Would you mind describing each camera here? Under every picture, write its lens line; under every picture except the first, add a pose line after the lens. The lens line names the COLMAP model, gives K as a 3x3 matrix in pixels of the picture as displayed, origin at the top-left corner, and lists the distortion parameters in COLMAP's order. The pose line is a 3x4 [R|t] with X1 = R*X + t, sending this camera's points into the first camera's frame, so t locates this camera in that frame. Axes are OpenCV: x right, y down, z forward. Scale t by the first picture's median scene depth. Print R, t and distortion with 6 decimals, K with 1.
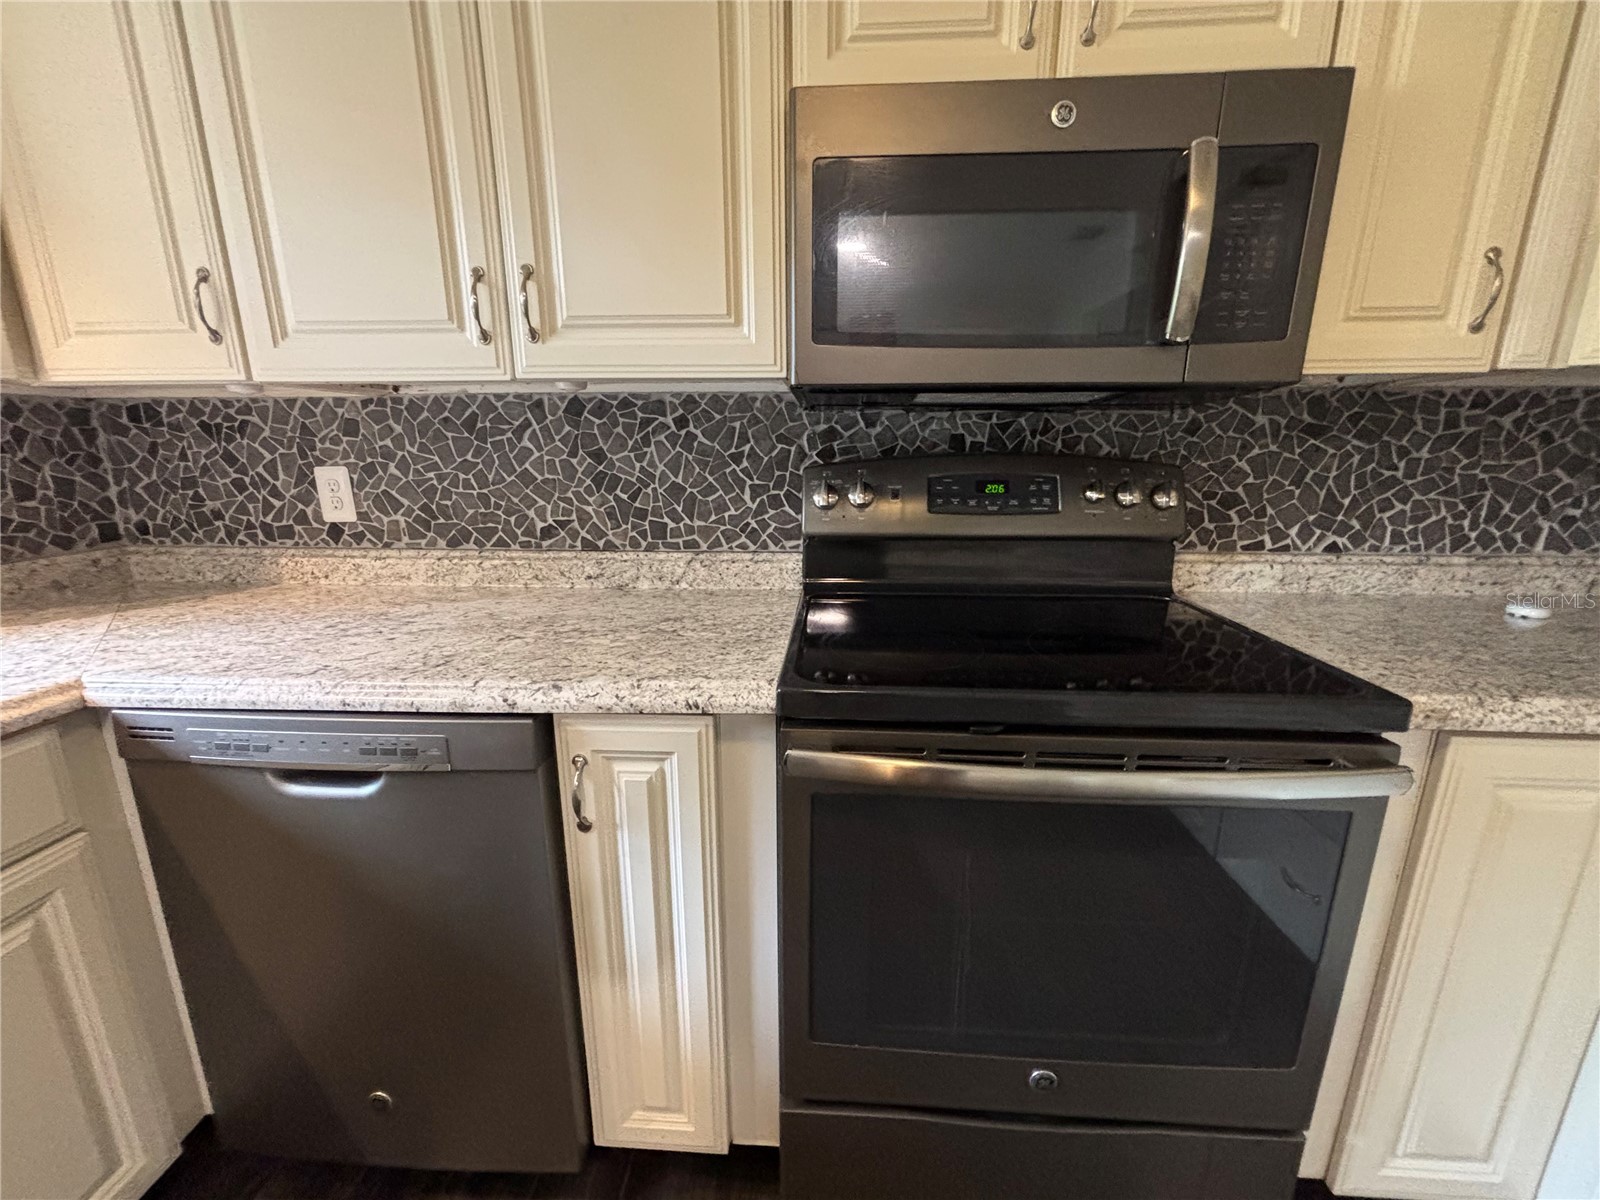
lens RADIAL K [[637.9, 0, 800.0], [0, 637.9, 602.4], [0, 0, 1]] dist [0.010034, -0.004824]
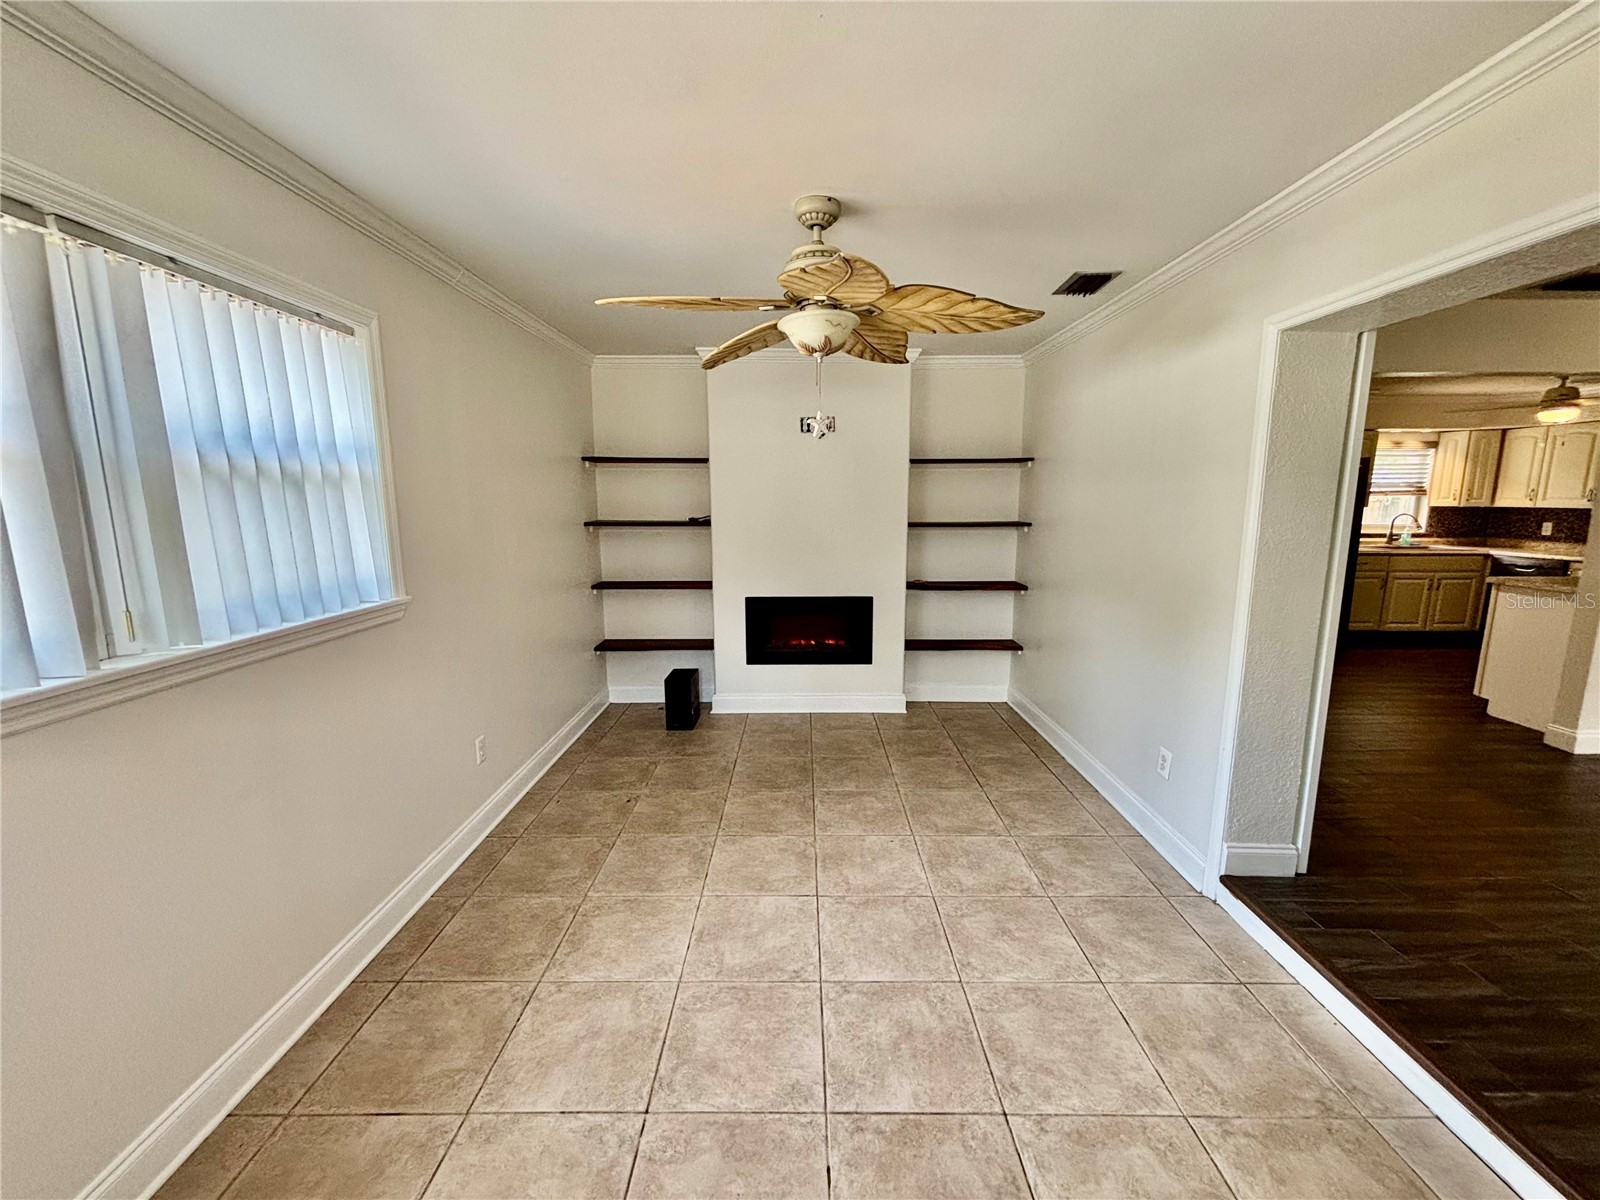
lens RADIAL K [[637.9, 0, 800.0], [0, 637.9, 602.4], [0, 0, 1]] dist [0.010034, -0.004824]
pose [[0.057567, 0.163296, -0.984896, 3.493640], [-0.233449, 0.961383, 0.145753, 0.898145], [0.970664, 0.221532, 0.093465, -4.400061]]
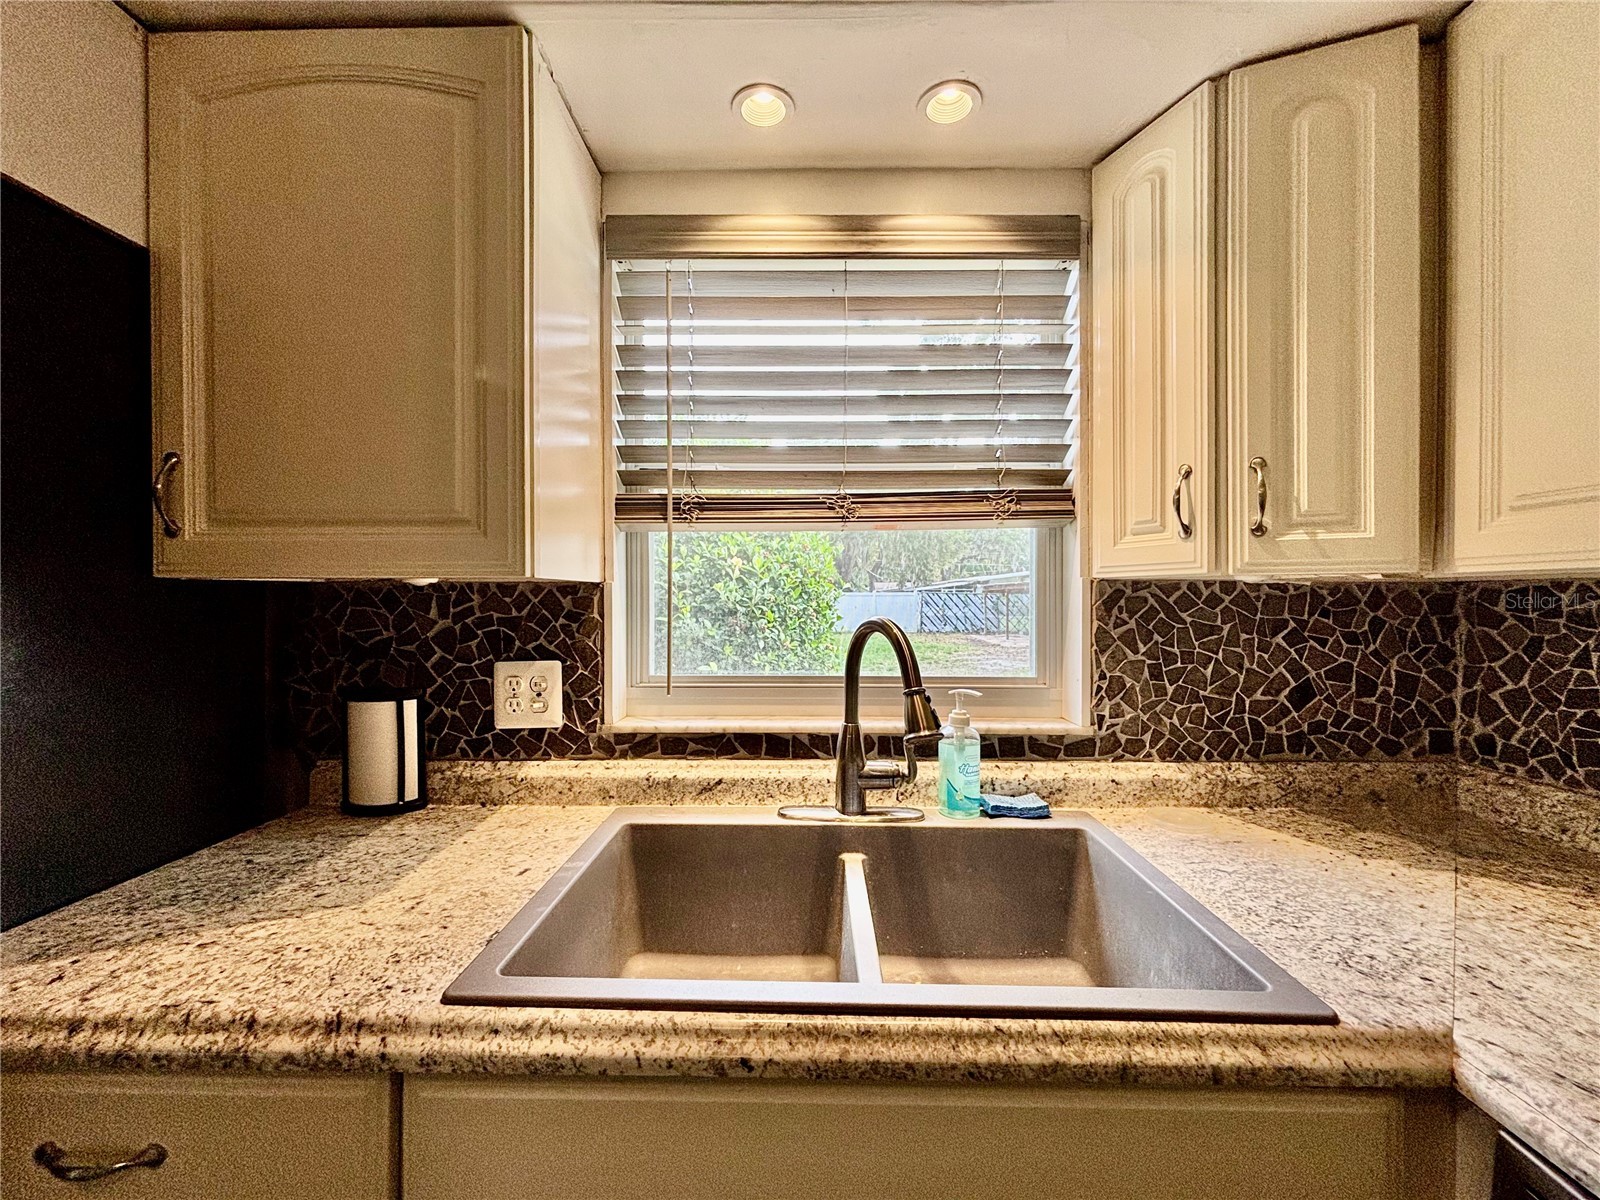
lens RADIAL K [[645.8, 0, 802.6], [0, 645.8, 604.6], [0, 0, 1]] dist [0.001297, 0.000214]
pose [[0.050417, 0.013489, -0.998637, -0.334598], [-0.234621, 0.972086, 0.001285, -0.096676], [0.970779, 0.234237, 0.052174, 0.152121]]
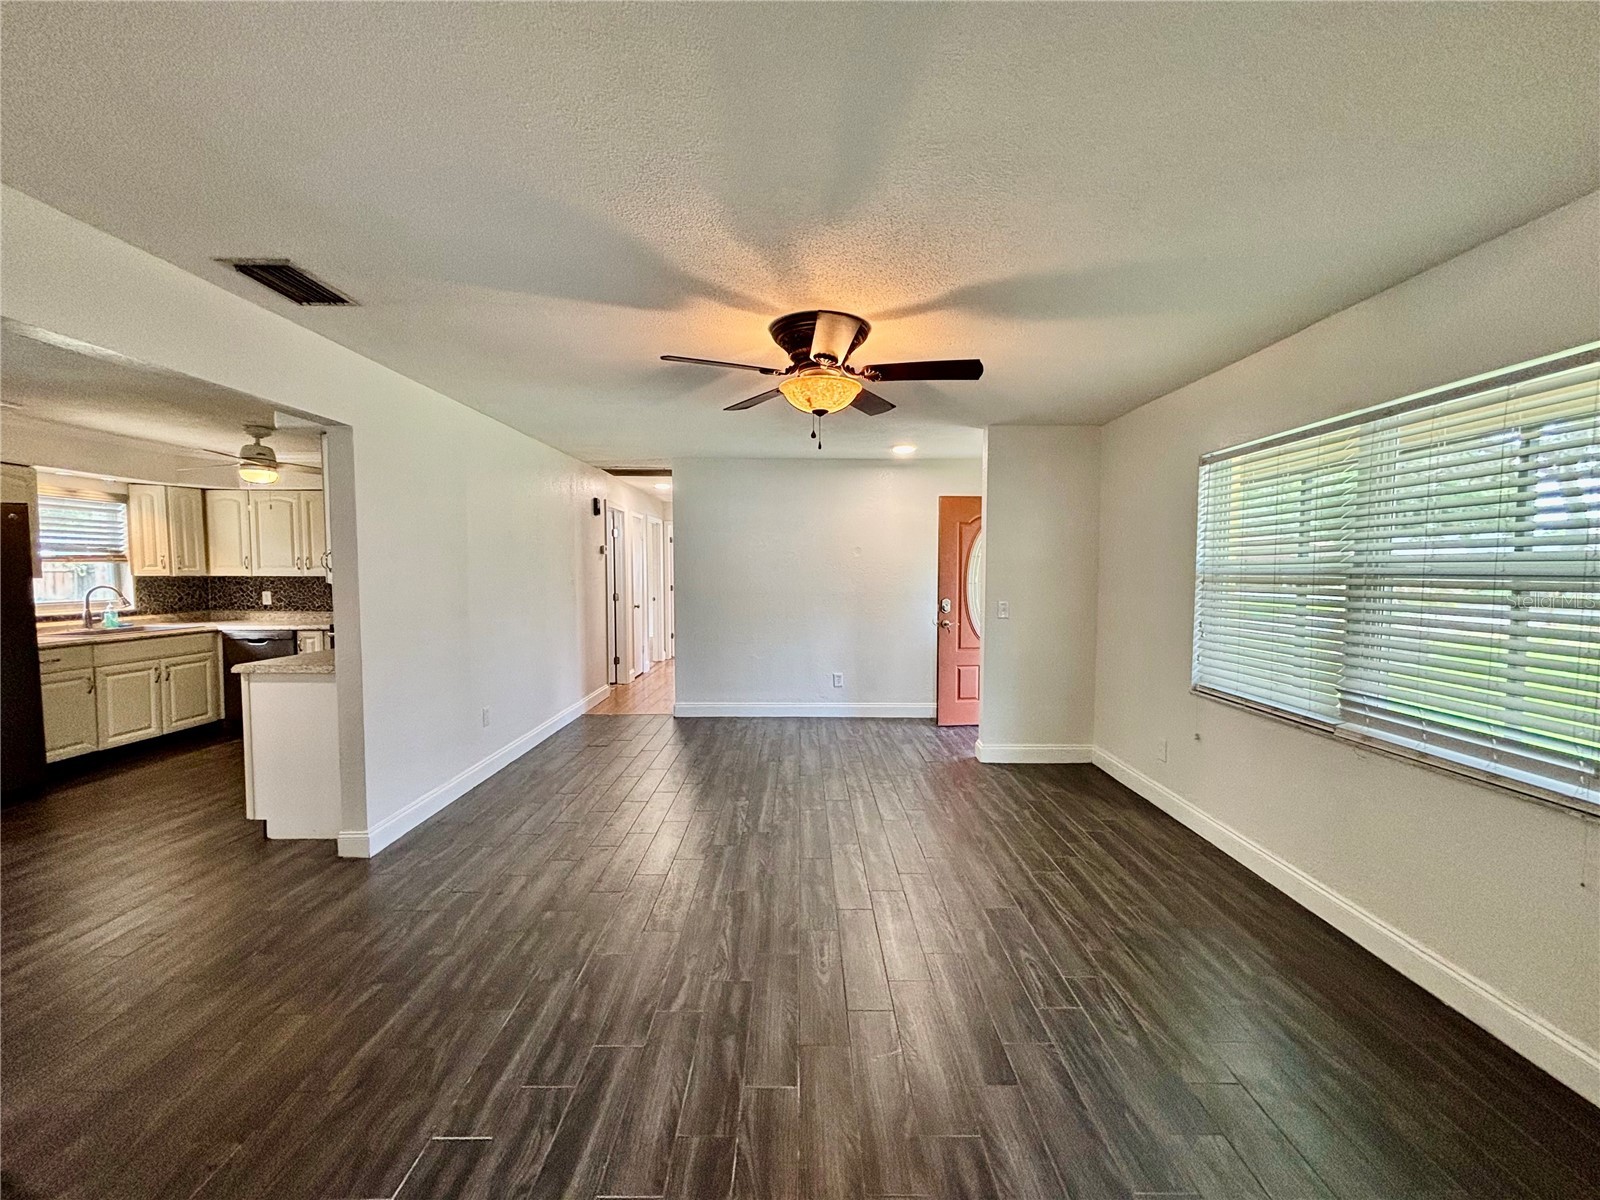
lens RADIAL K [[645.8, 0, 802.6], [0, 645.8, 604.6], [0, 0, 1]] dist [0.001297, 0.000214]
pose [[0.998245, 0.001808, 0.059198, 2.604090], [0.008846, 0.983771, -0.179212, 0.683929], [-0.058561, 0.179421, 0.982028, -3.457636]]
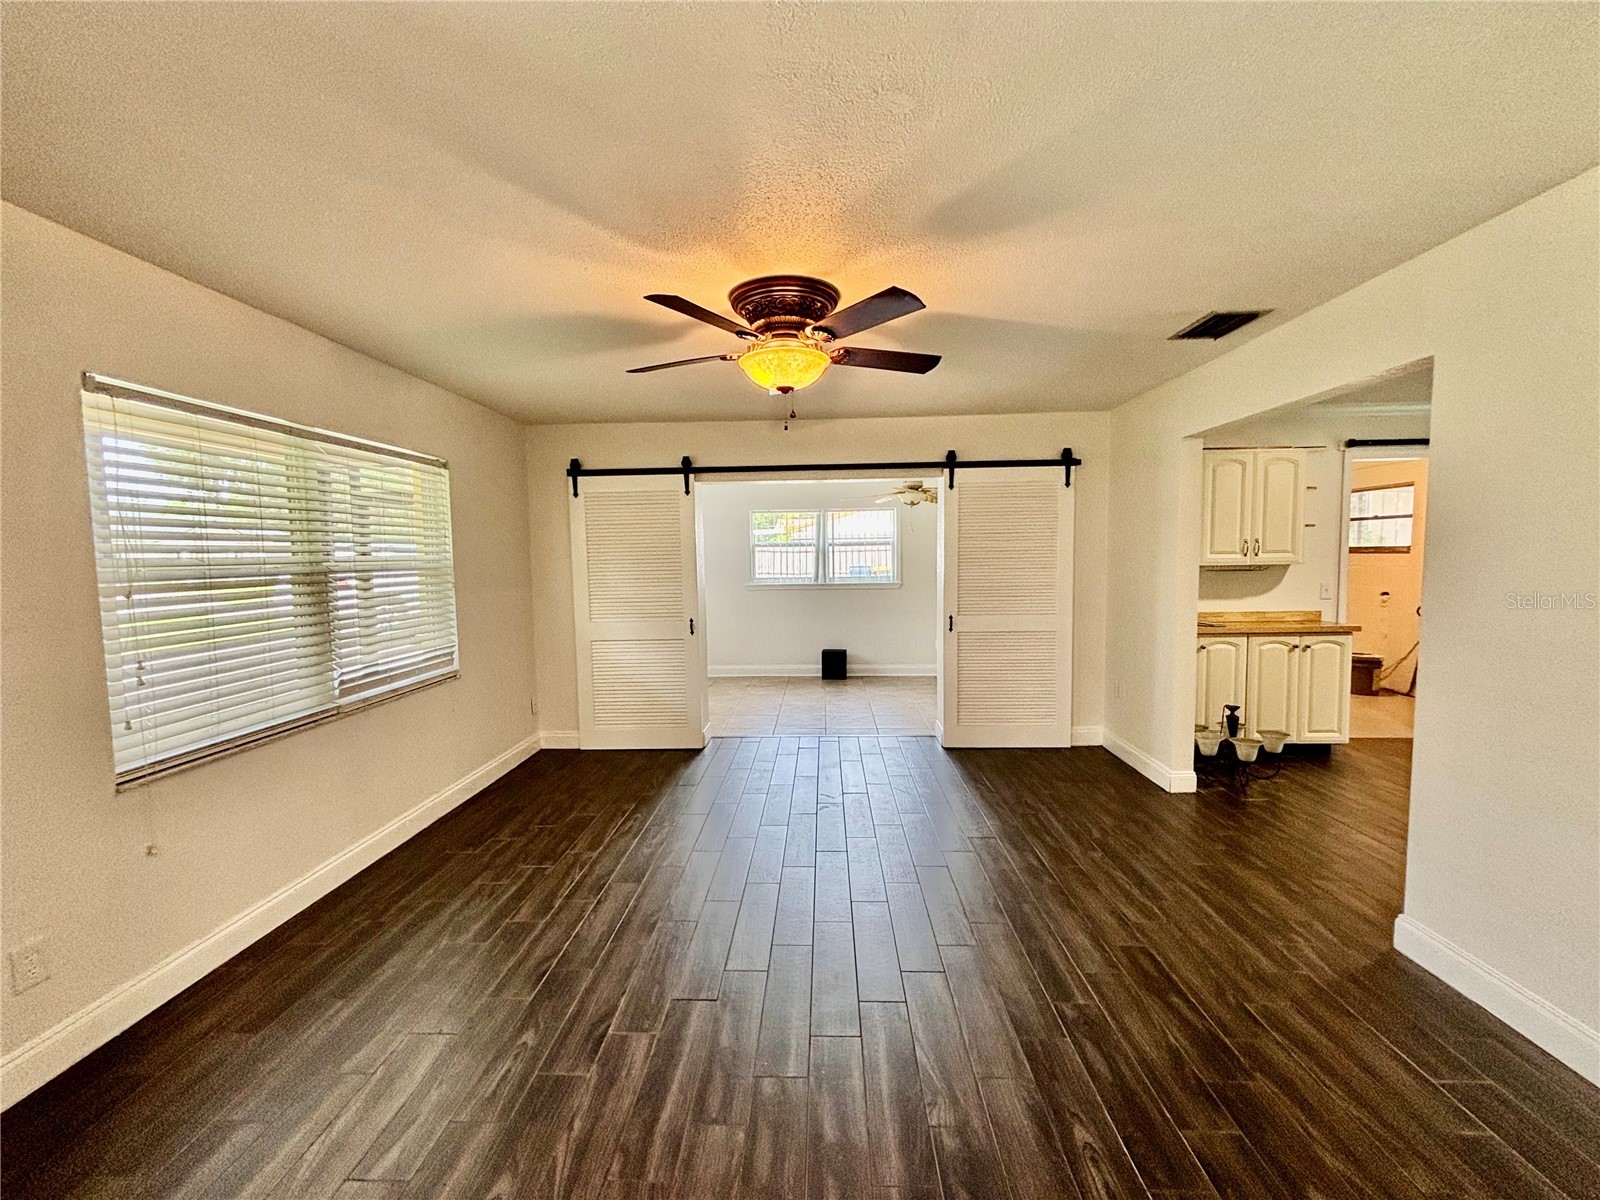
lens RADIAL K [[637.9, 0, 800.0], [0, 637.9, 602.4], [0, 0, 1]] dist [0.010034, -0.004824]
pose [[-0.999698, 0.019043, -0.015540, 2.770292], [0.013417, 0.952534, 0.304138, -0.222897], [0.020595, 0.303837, -0.952501, 0.236460]]
